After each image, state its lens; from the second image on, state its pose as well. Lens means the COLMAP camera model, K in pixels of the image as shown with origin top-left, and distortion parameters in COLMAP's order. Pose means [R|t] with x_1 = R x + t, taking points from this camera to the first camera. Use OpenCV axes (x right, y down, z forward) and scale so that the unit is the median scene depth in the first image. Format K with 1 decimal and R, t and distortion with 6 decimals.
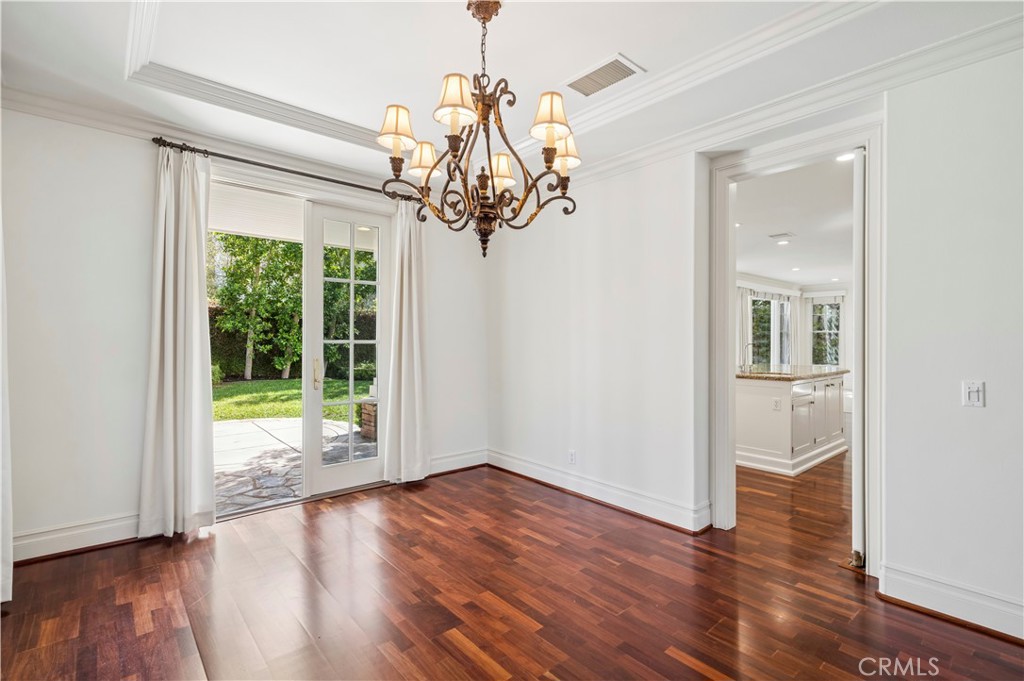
lens RADIAL K [[472.3, 0, 508.9], [0, 472.3, 339.5], [0, 0, 1]] dist [0.001866, 0.001474]
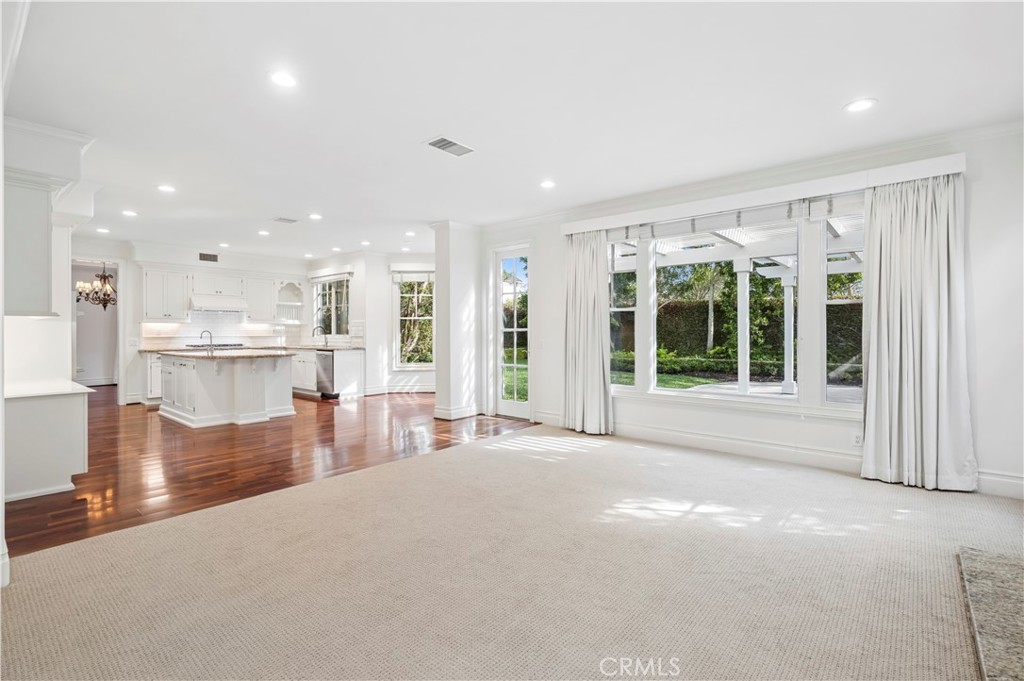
lens RADIAL K [[472.3, 0, 516.1], [0, 472.3, 333.8], [0, 0, 1]] dist [0.001866, 0.001474]
pose [[0.162499, 0.007425, -0.986681, 0.898950], [-0.001315, 0.999972, 0.007308, 0.003281], [0.986708, 0.000110, 0.162504, 0.726278]]
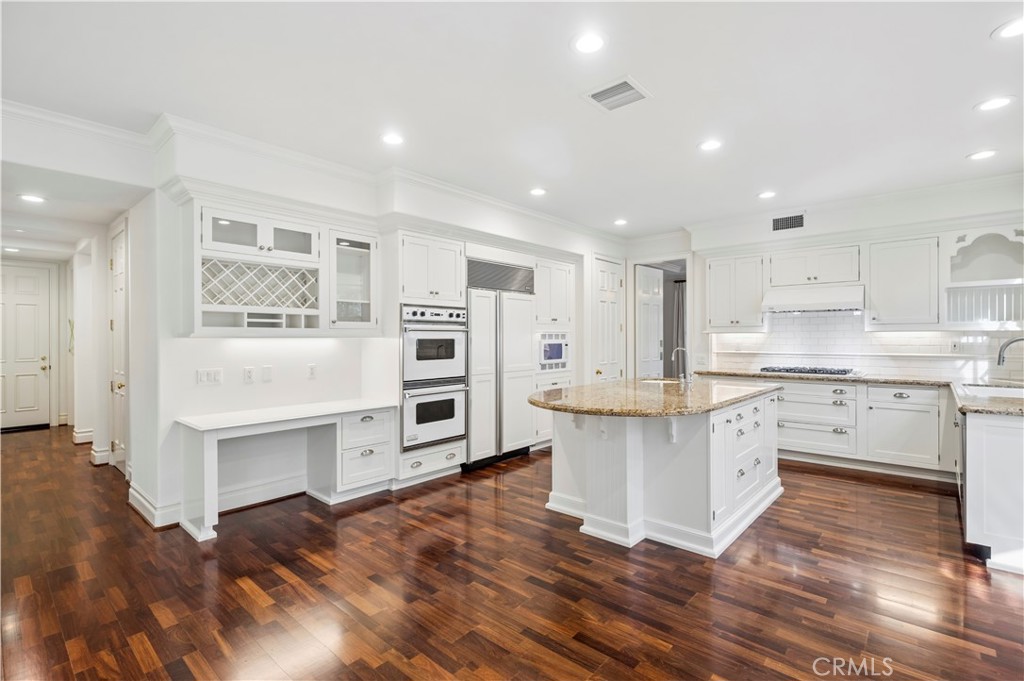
lens RADIAL K [[472.3, 0, 514.5], [0, 472.3, 338.7], [0, 0, 1]] dist [0.001866, 0.001474]
pose [[-0.990680, 0.004580, -0.136134, 0.397637], [0.003840, 0.999976, 0.005698, -0.005332], [0.136157, 0.005122, -0.990674, 0.775700]]
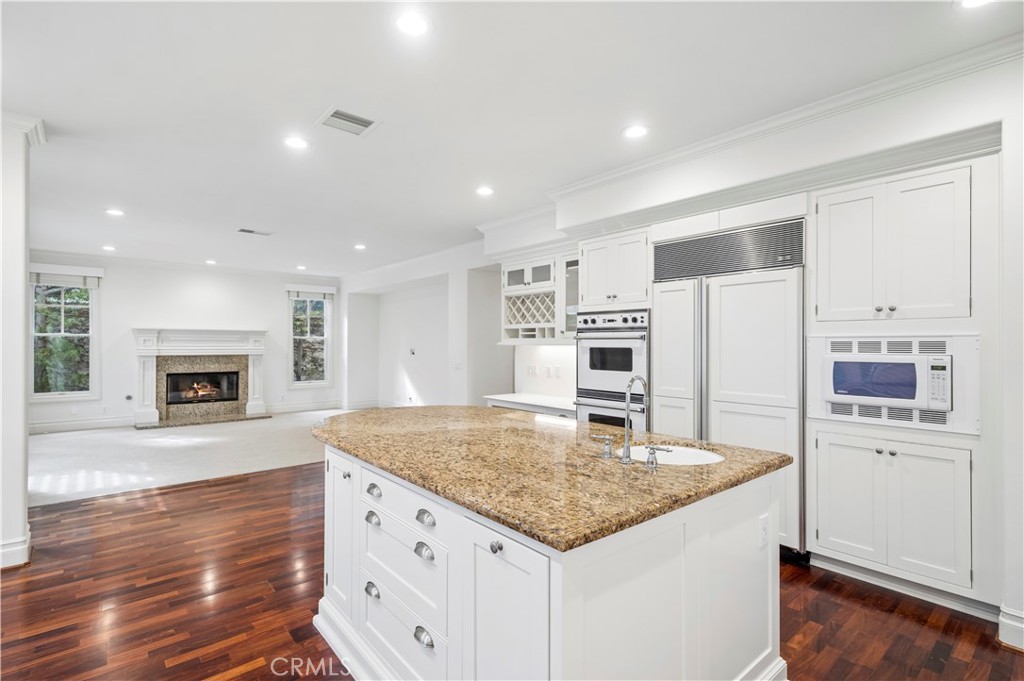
lens RADIAL K [[491.7, 0, 516.7], [0, 491.7, 342.8], [0, 0, 1]] dist [0.012143, -0.000026]
pose [[0.001212, 0.001698, 0.999998, 0.059200], [0.000127, 0.999999, -0.001698, -0.006027], [-0.999999, 0.000129, 0.001212, 0.466734]]
